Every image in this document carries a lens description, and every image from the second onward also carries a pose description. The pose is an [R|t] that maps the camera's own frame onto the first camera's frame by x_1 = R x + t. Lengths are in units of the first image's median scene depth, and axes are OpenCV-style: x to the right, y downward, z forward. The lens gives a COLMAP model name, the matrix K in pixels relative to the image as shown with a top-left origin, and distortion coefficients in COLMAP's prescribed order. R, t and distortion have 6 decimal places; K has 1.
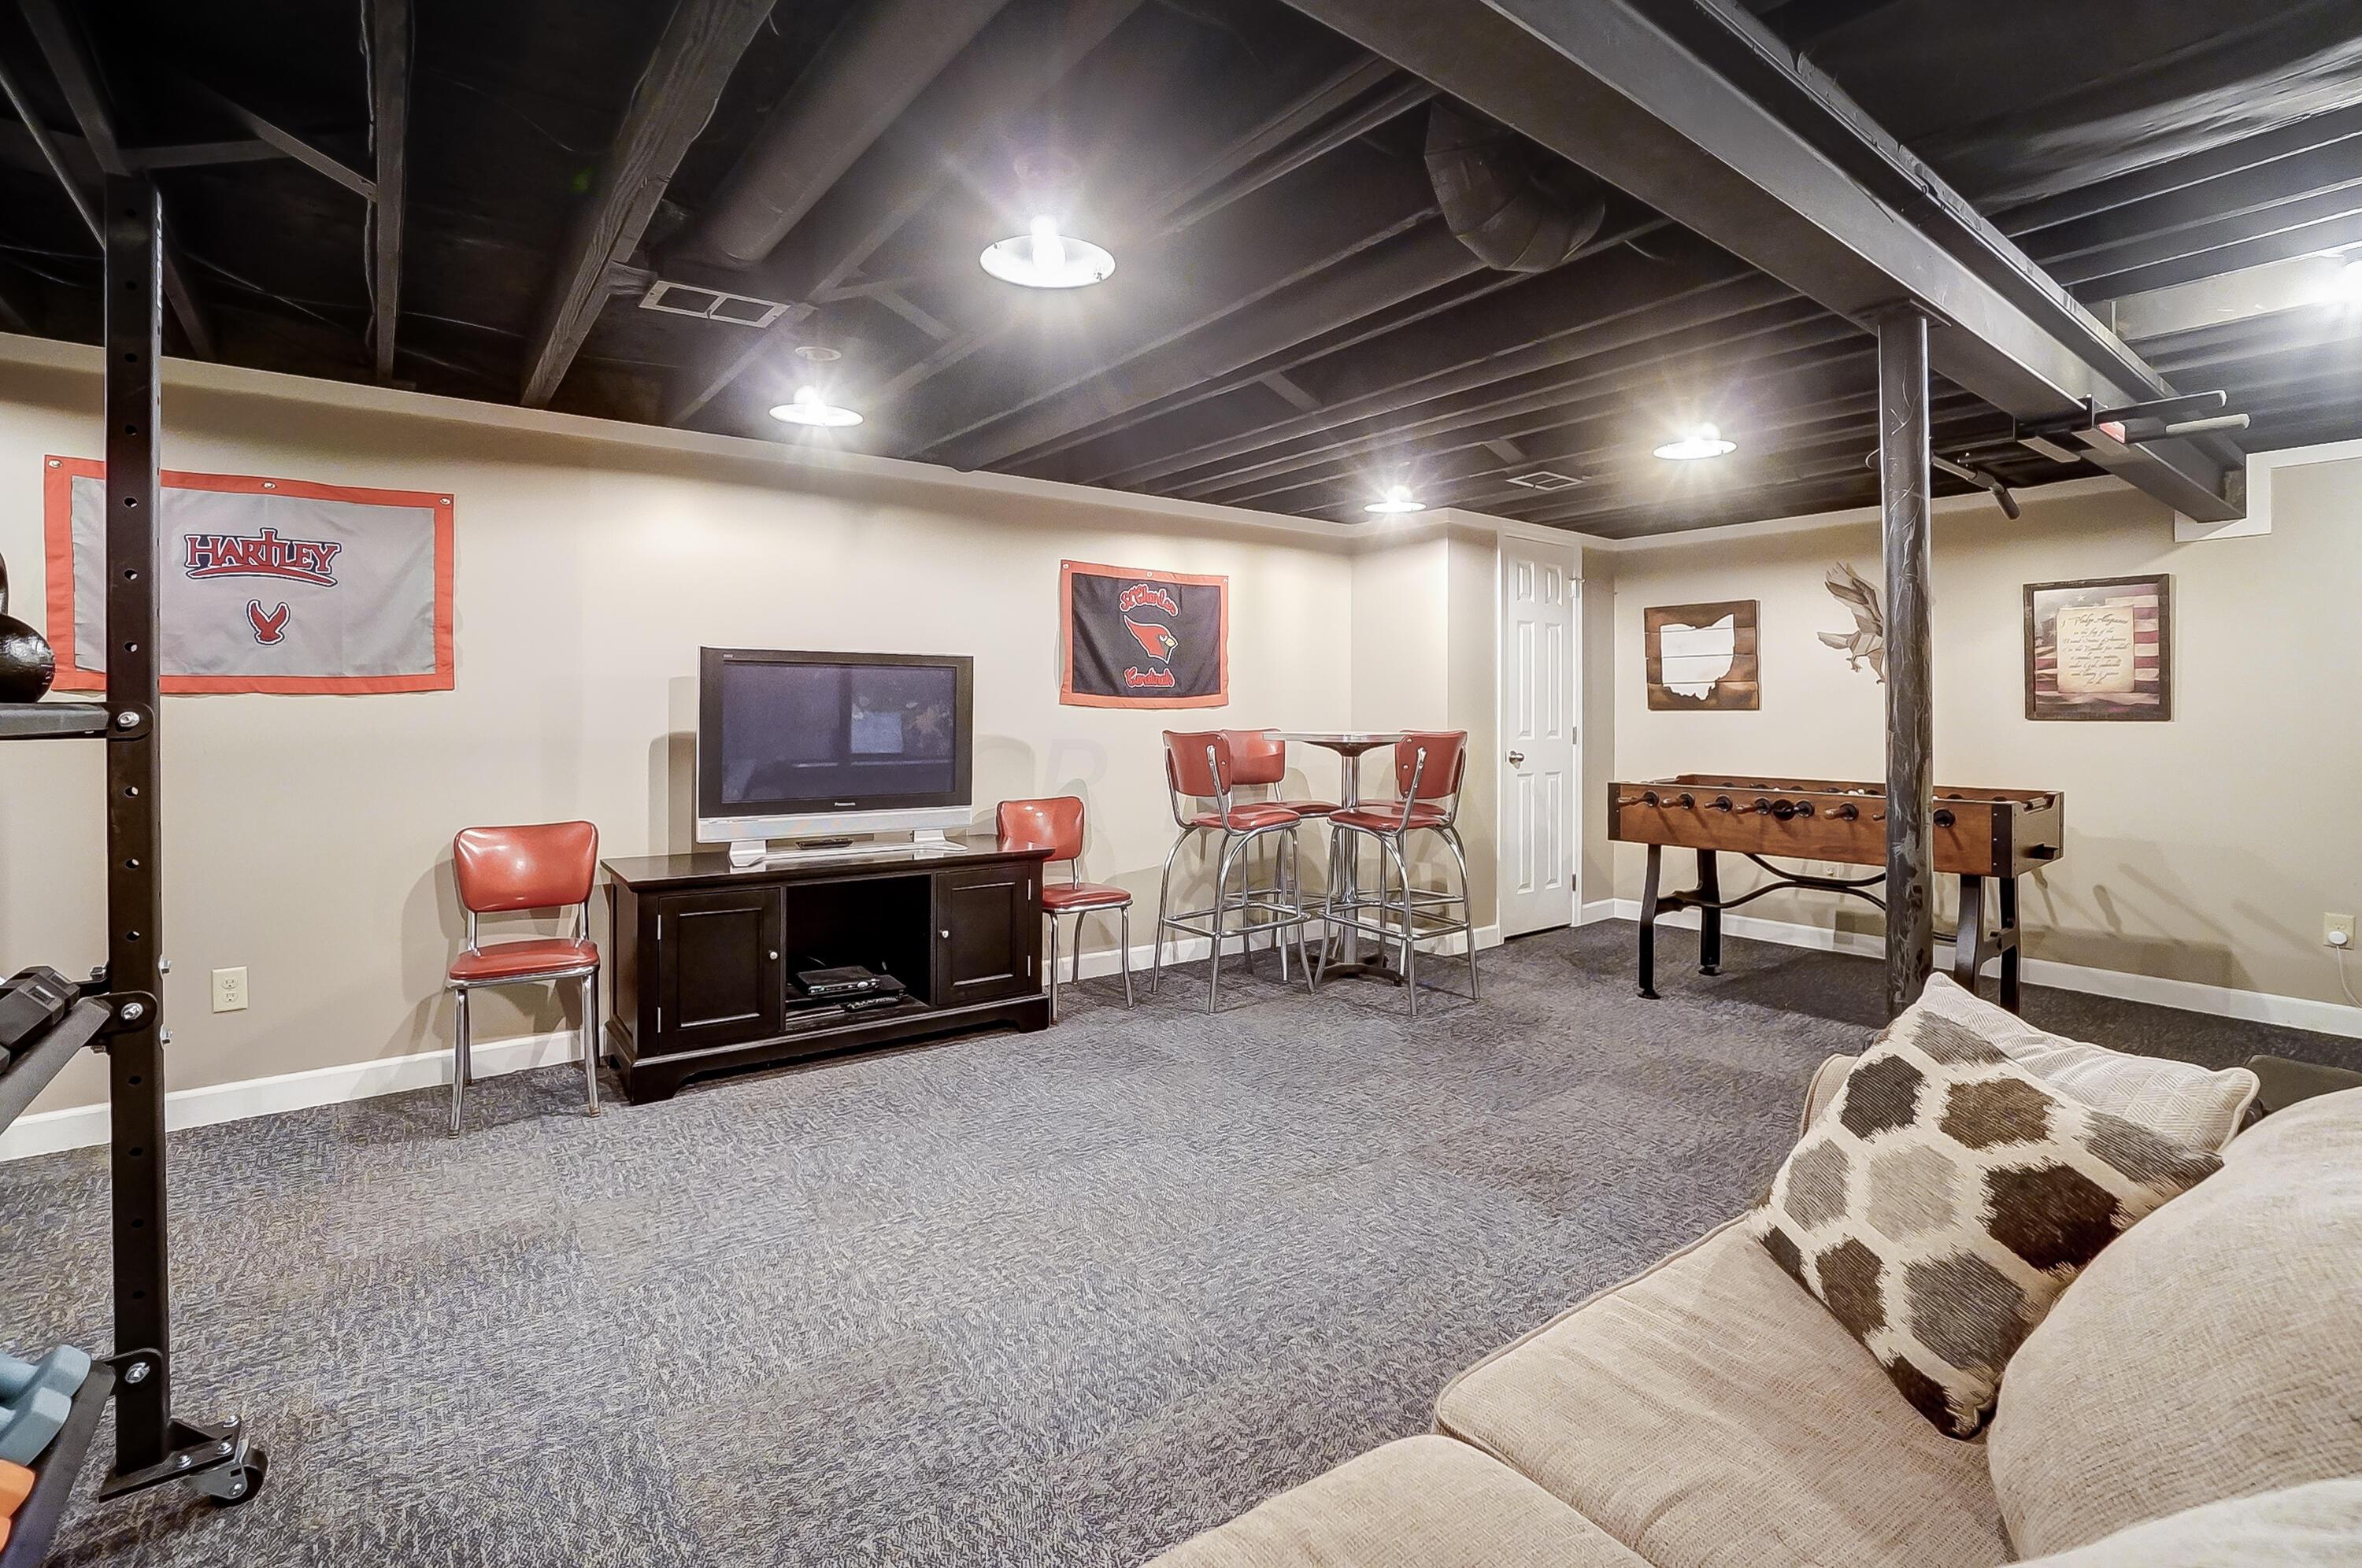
lens RADIAL K [[1051.5, 0, 1169.9], [0, 1051.5, 774.4], [0, 0, 1]] dist [-0.065109, 0.023854]
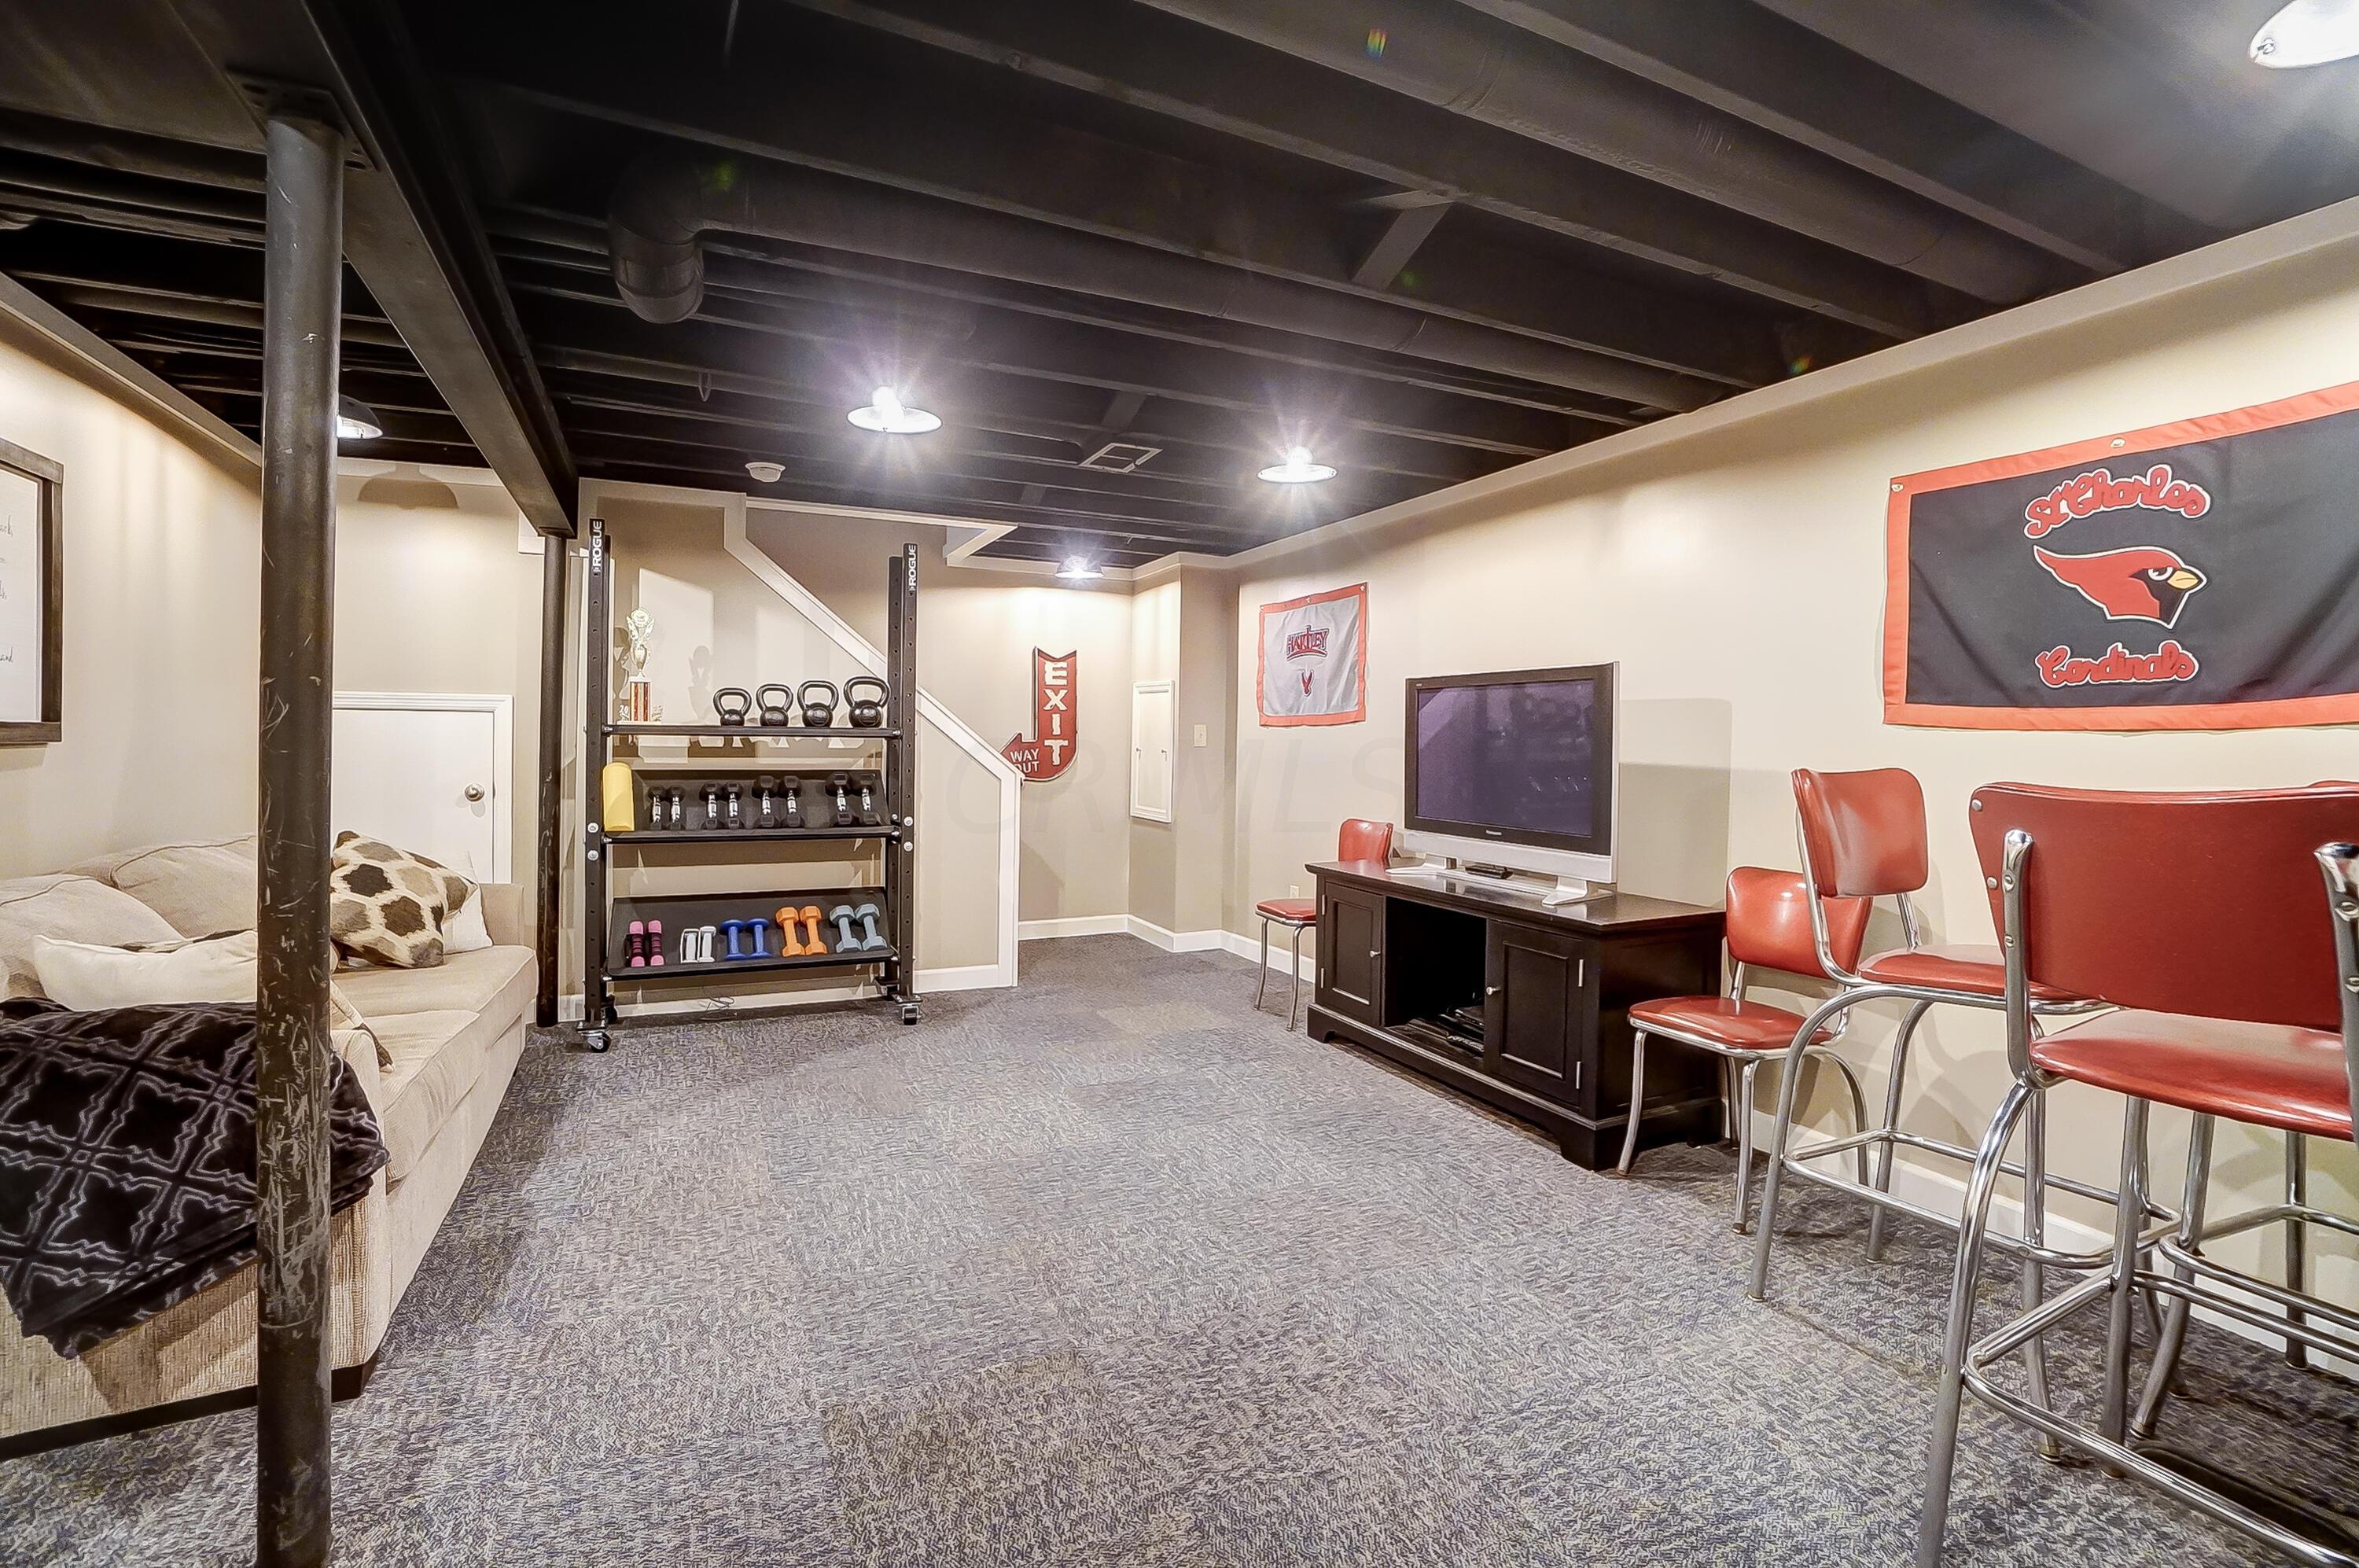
lens RADIAL K [[1050.3, 0, 1168.5], [0, 1050.3, 774.4], [0, 0, 1]] dist [-0.065109, 0.023854]
pose [[-0.197238, 0.025366, -0.980028, 0.729494], [-0.068195, 0.996889, 0.039527, -0.043964], [0.977981, 0.074629, -0.194894, 0.963368]]
